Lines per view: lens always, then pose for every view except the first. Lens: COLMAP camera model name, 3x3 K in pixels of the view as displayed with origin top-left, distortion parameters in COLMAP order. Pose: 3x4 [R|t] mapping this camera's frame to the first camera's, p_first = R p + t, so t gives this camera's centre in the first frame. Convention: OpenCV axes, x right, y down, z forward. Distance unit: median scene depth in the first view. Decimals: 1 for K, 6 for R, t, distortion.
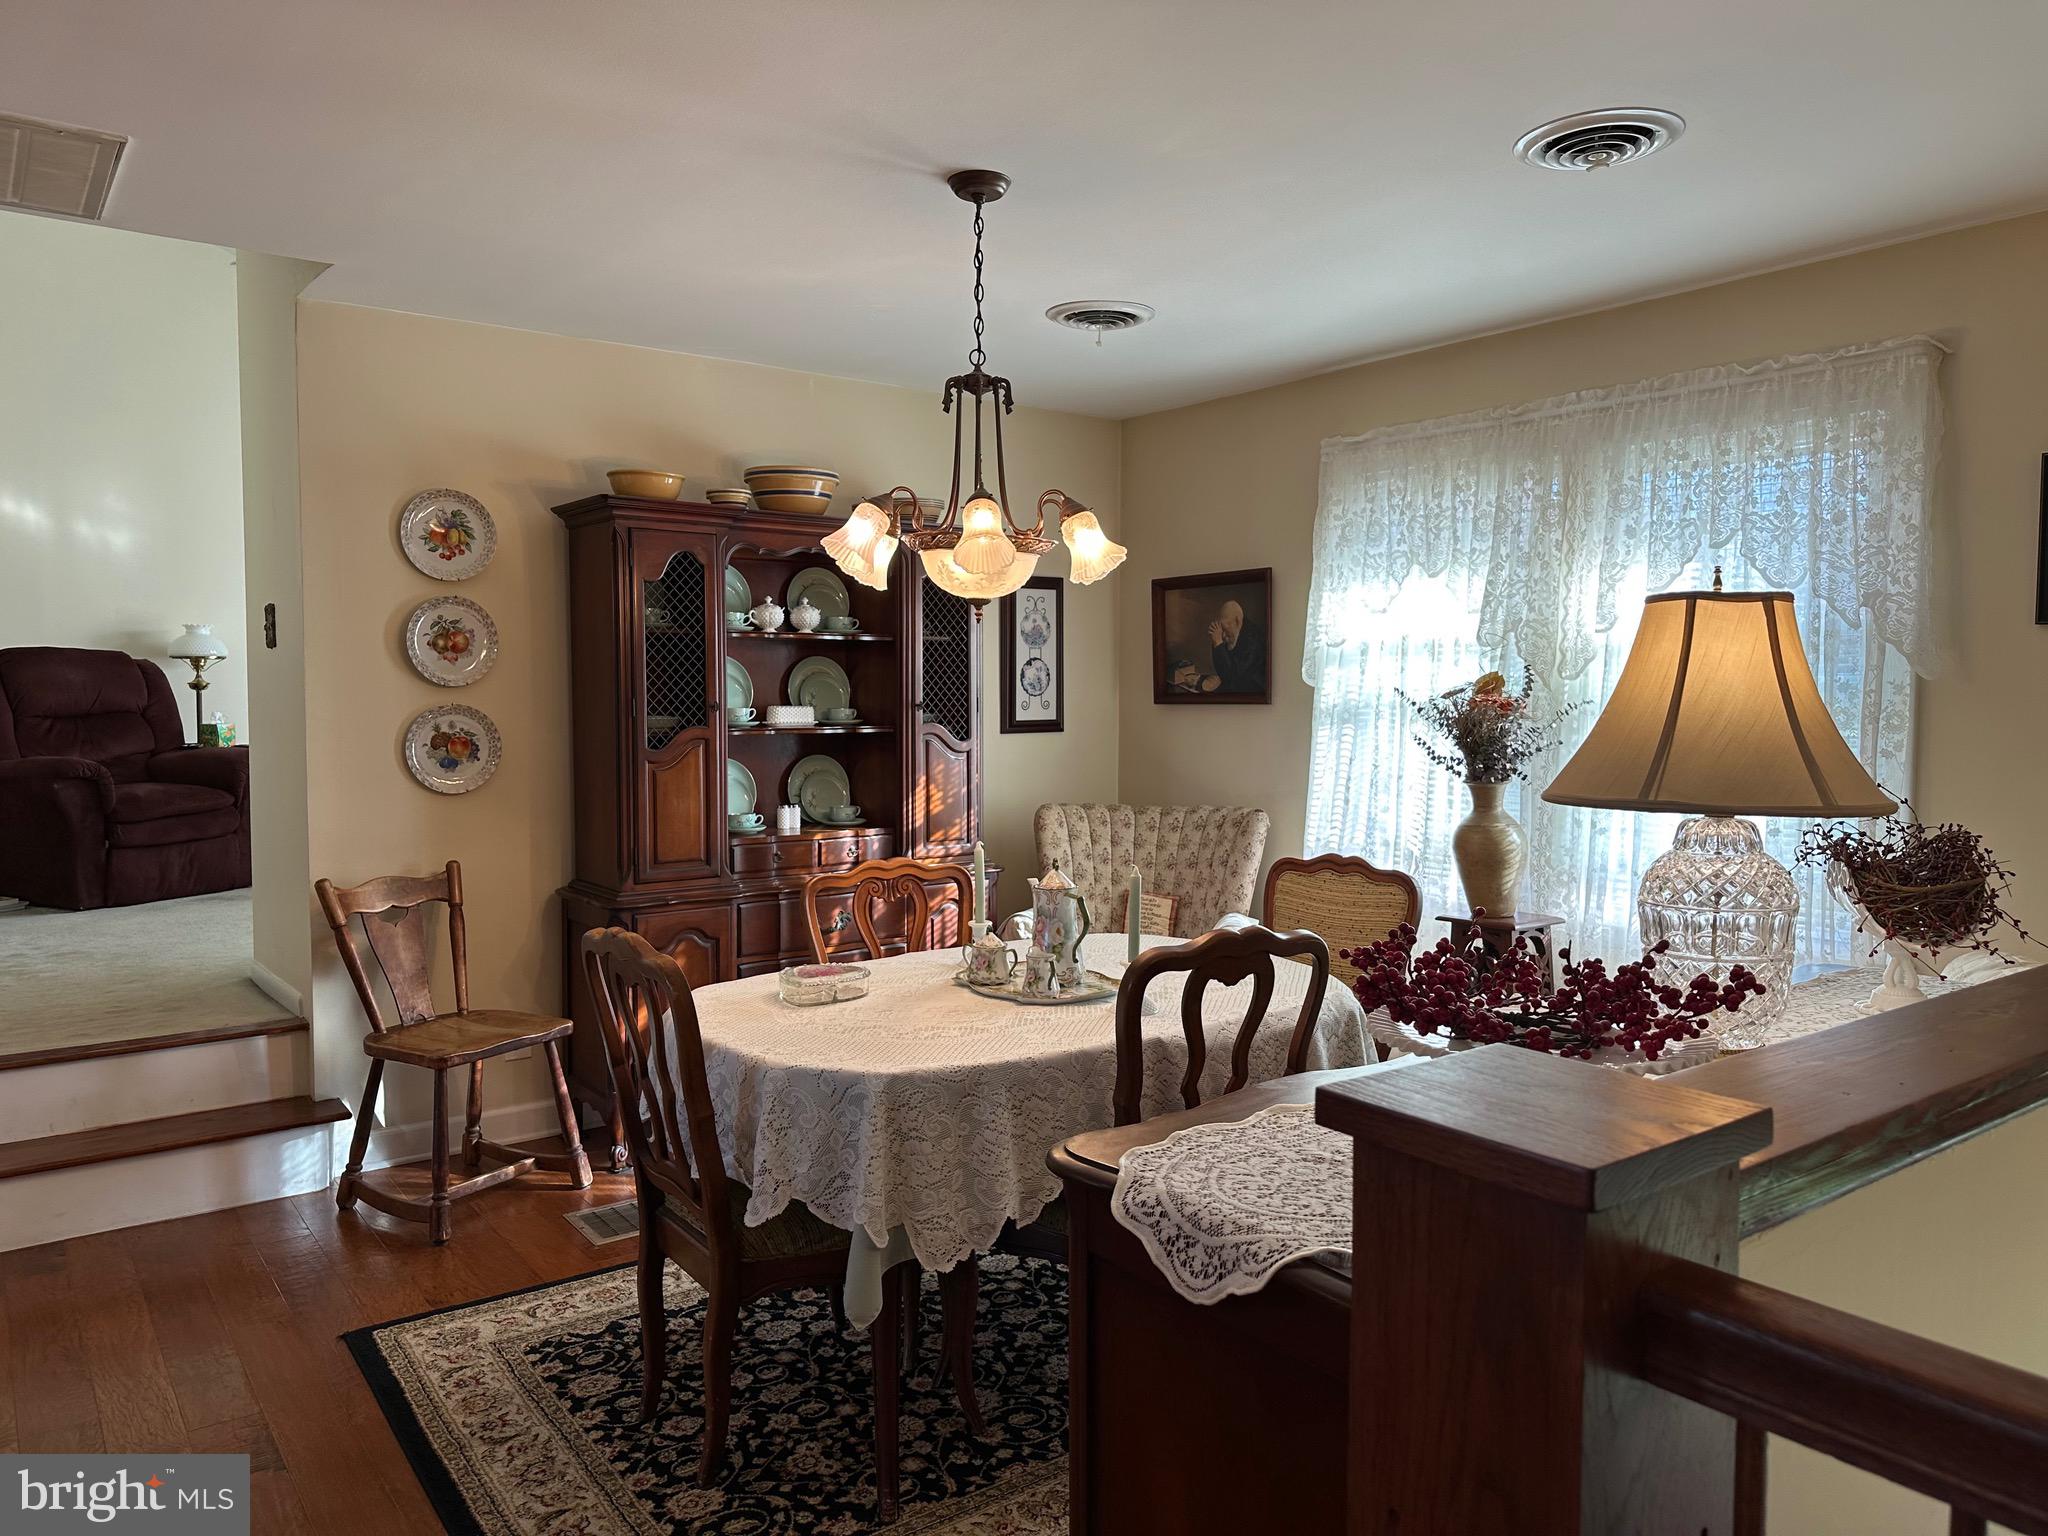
lens RADIAL K [[1441.1, 0, 1019.0], [0, 1441.1, 755.8], [0, 0, 1]] dist [0.163117, -0.310737]
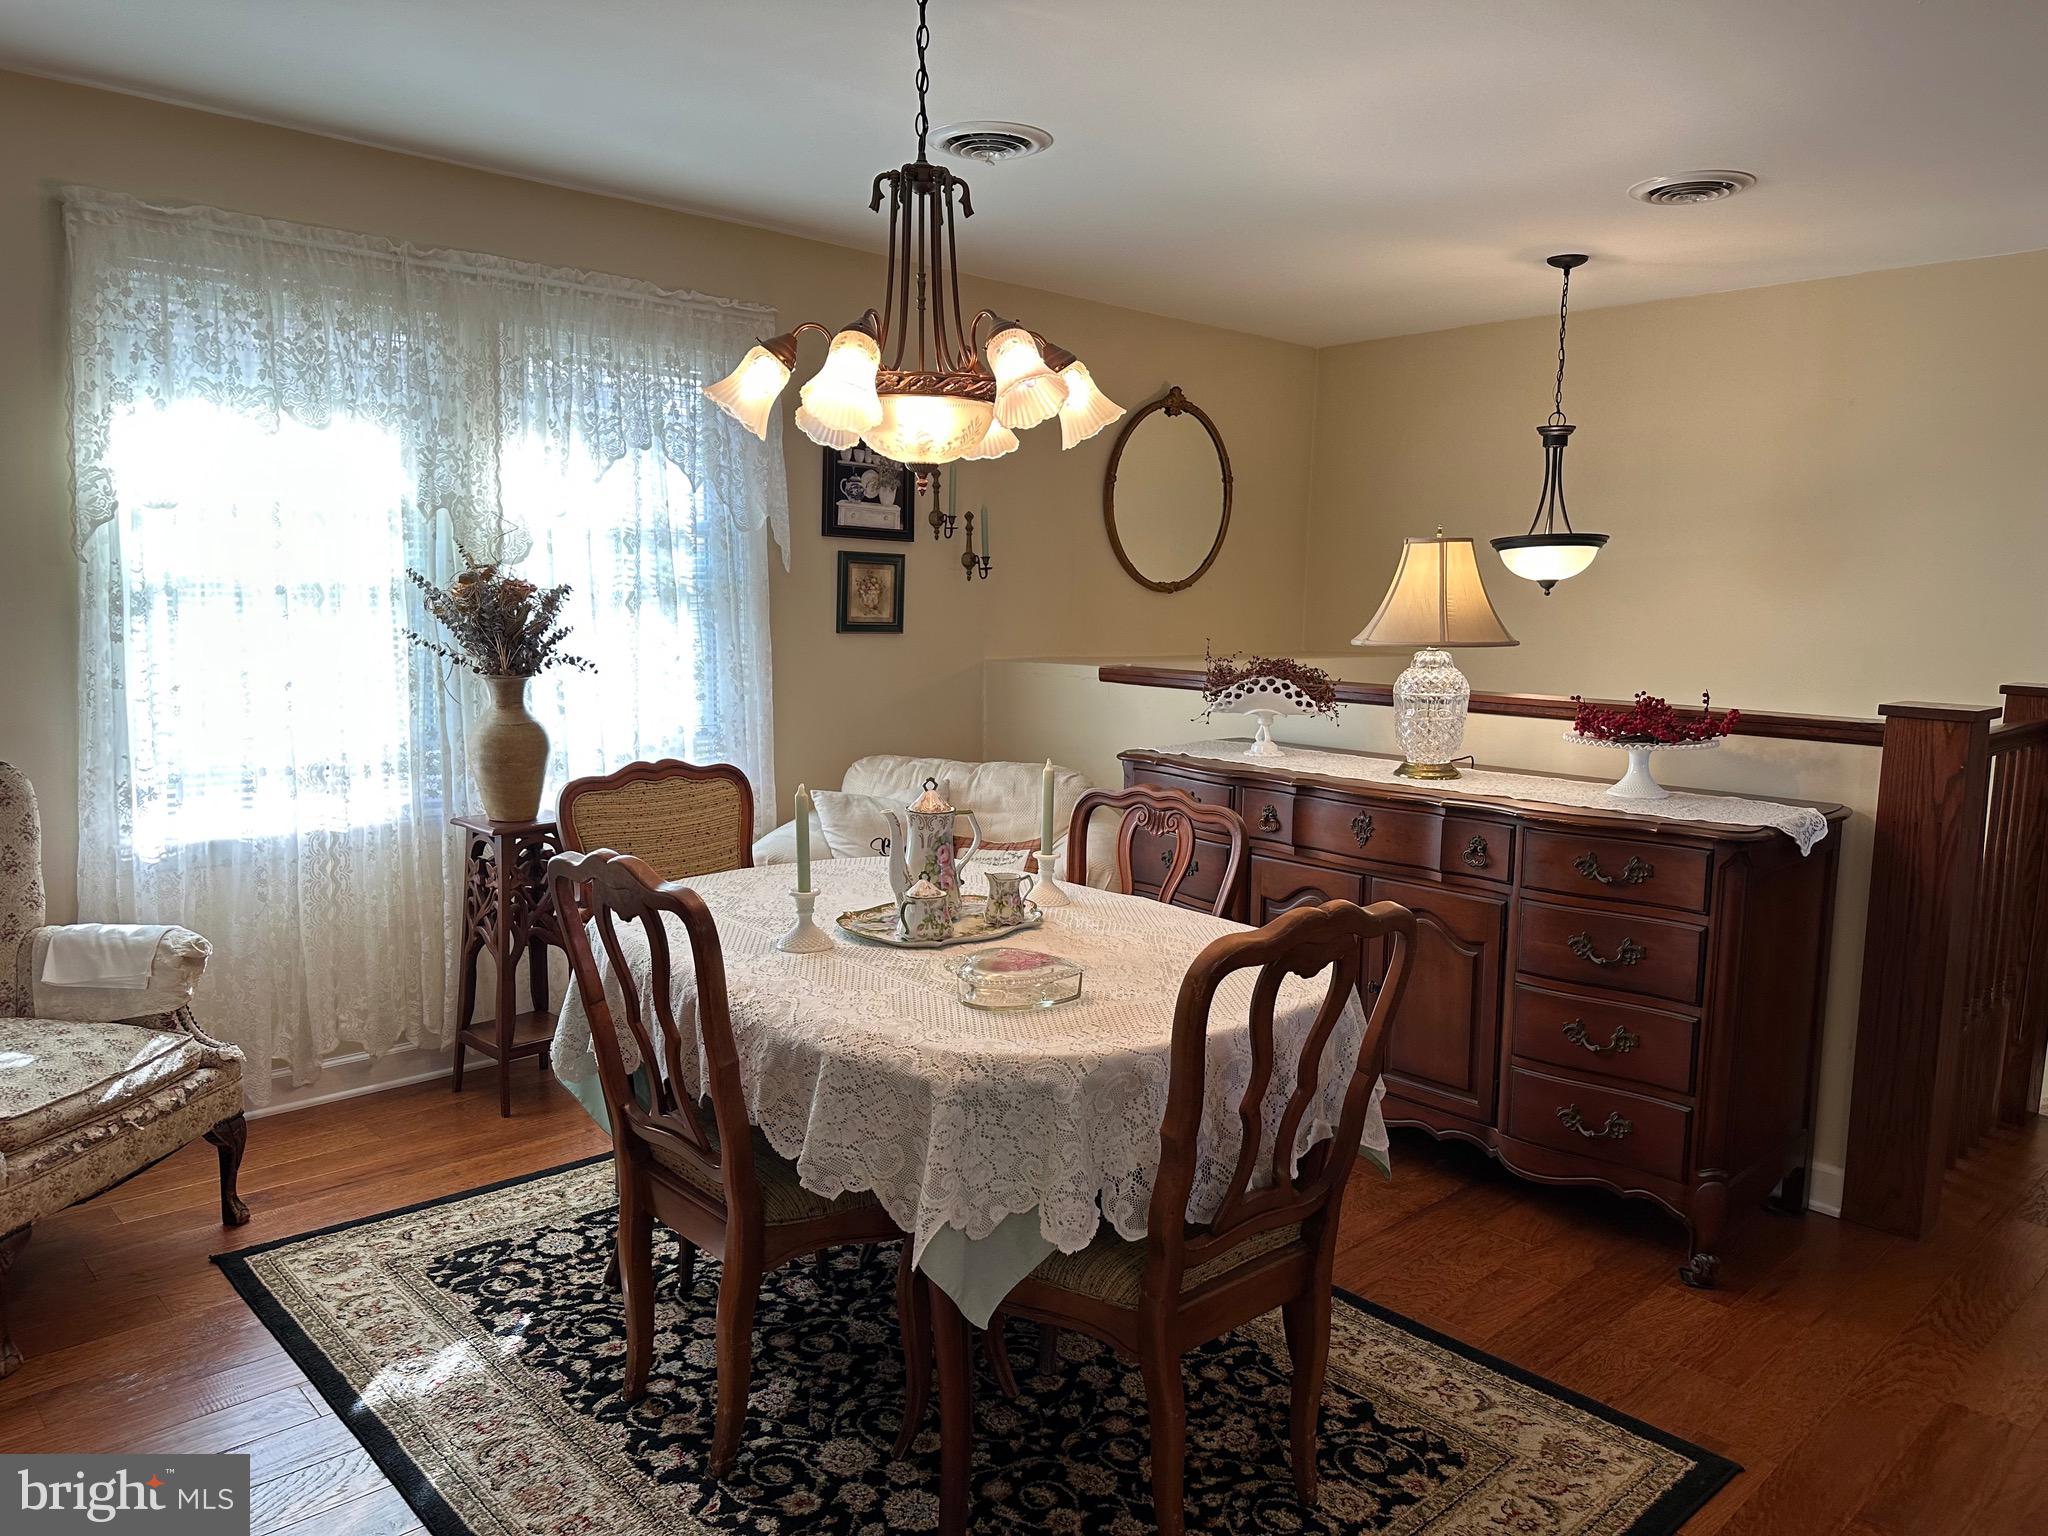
lens RADIAL K [[1422.0, 0, 1024.0], [0, 1422.0, 768.0], [0, 0, 1]] dist [0.122929, -0.151181]
pose [[-0.121245, -0.129293, 0.984166, -0.651275], [0.033483, 0.990384, 0.134235, -0.037579], [-0.992058, 0.049228, -0.115750, 0.824900]]
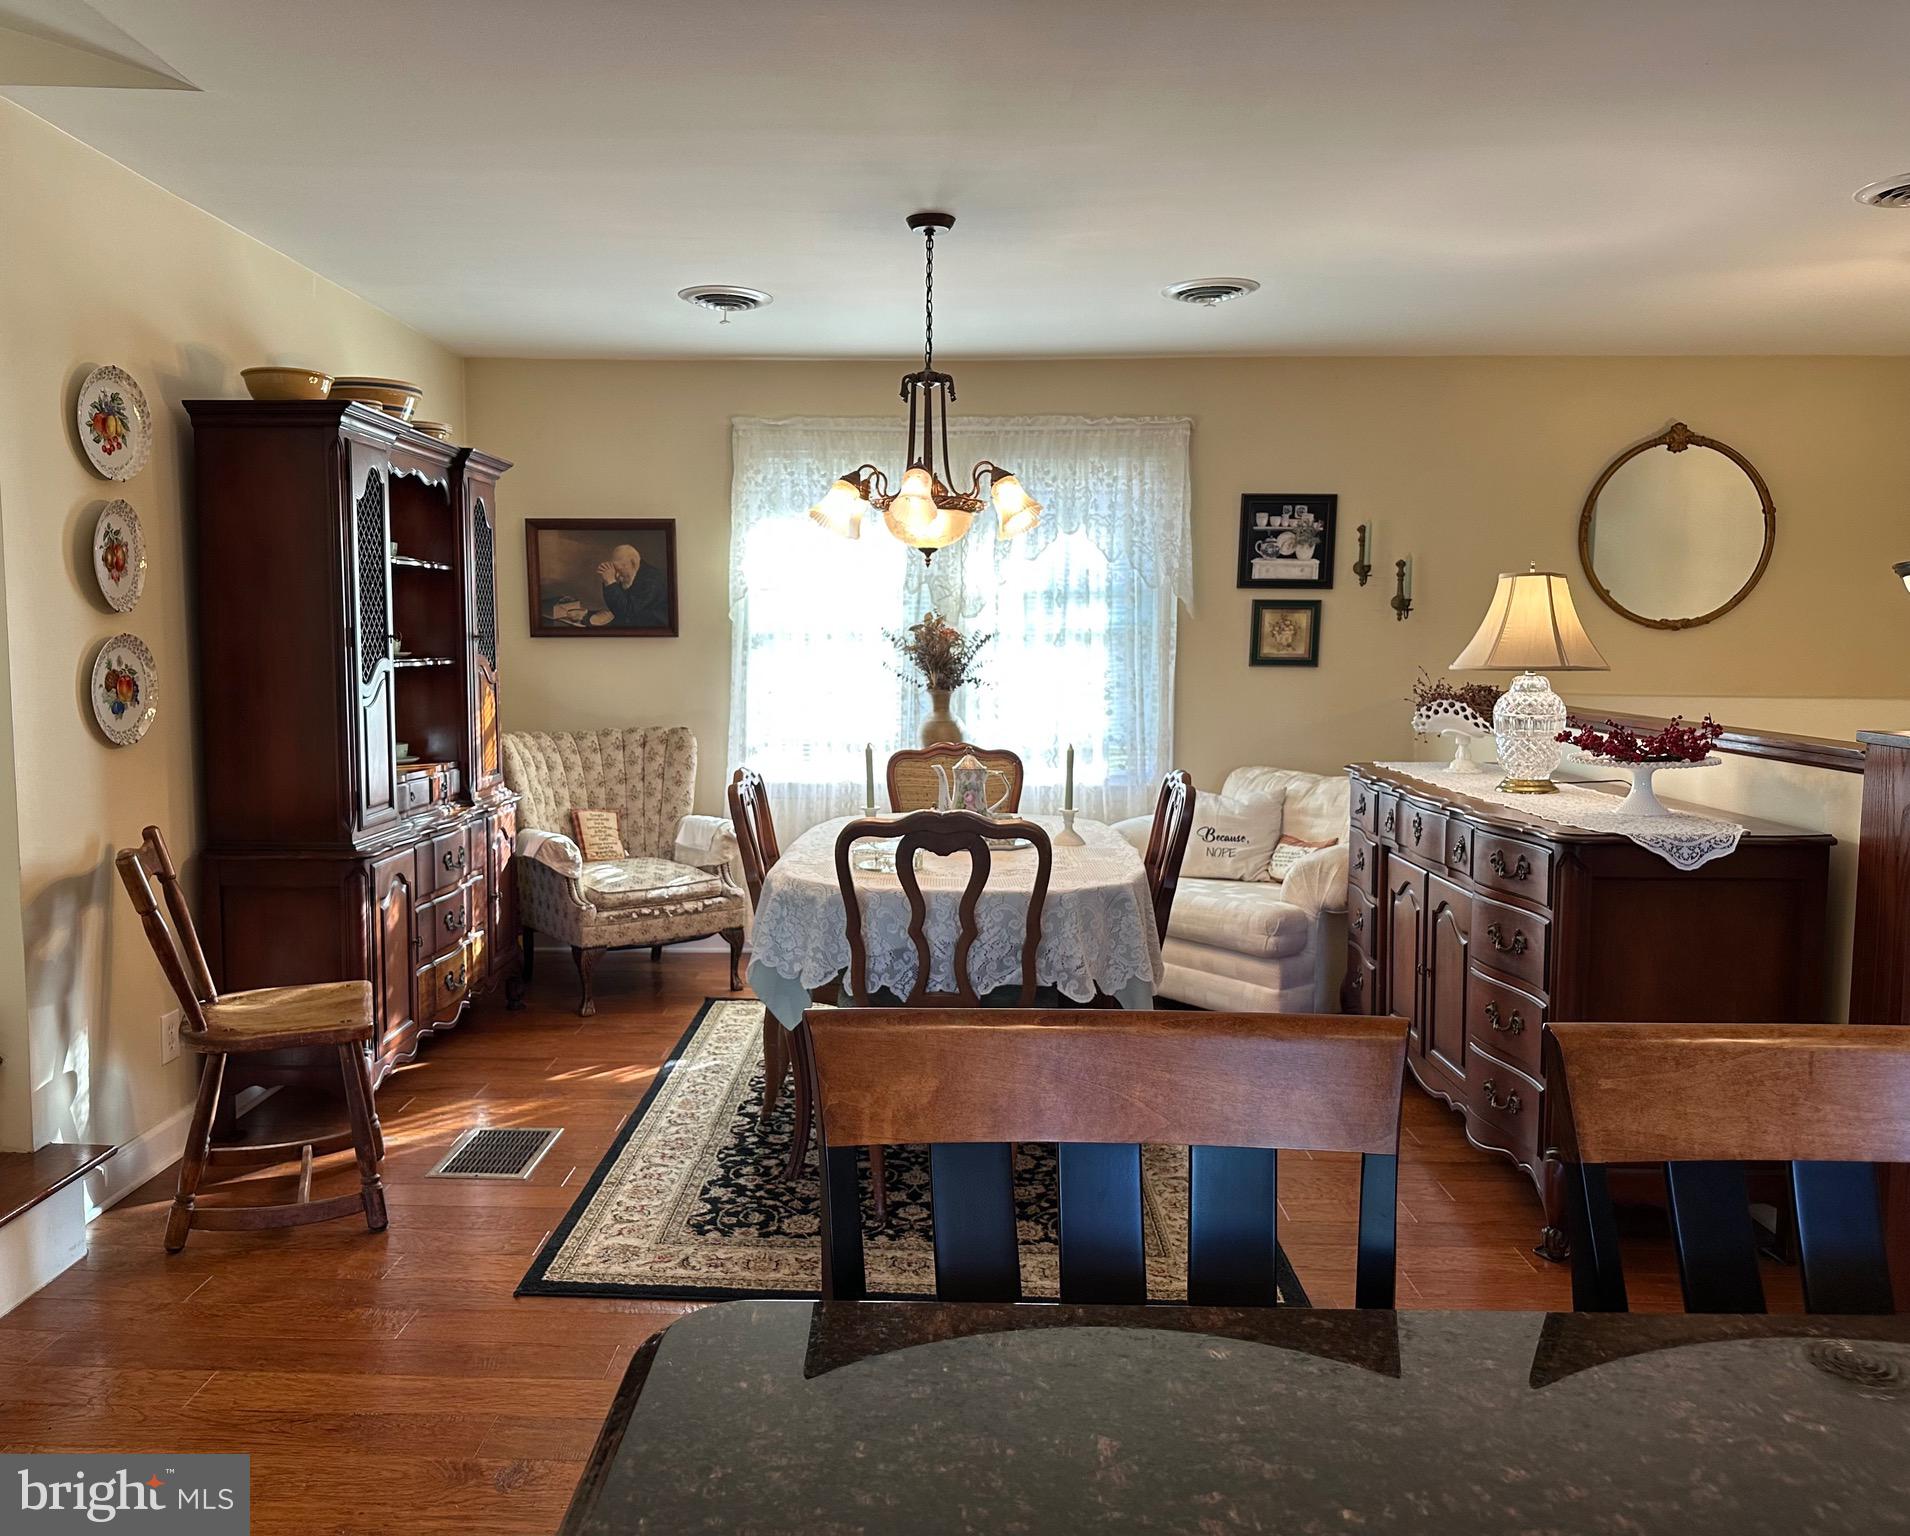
lens RADIAL K [[1444.5, 0, 912.4], [0, 1444.5, 748.9], [0, 0, 1]] dist [0.186867, -0.378490]
pose [[0.611895, -0.062615, 0.788457, -0.839748], [0.037050, 0.998036, 0.050505, 0.002881], [-0.790071, -0.001692, 0.613013, 0.175384]]
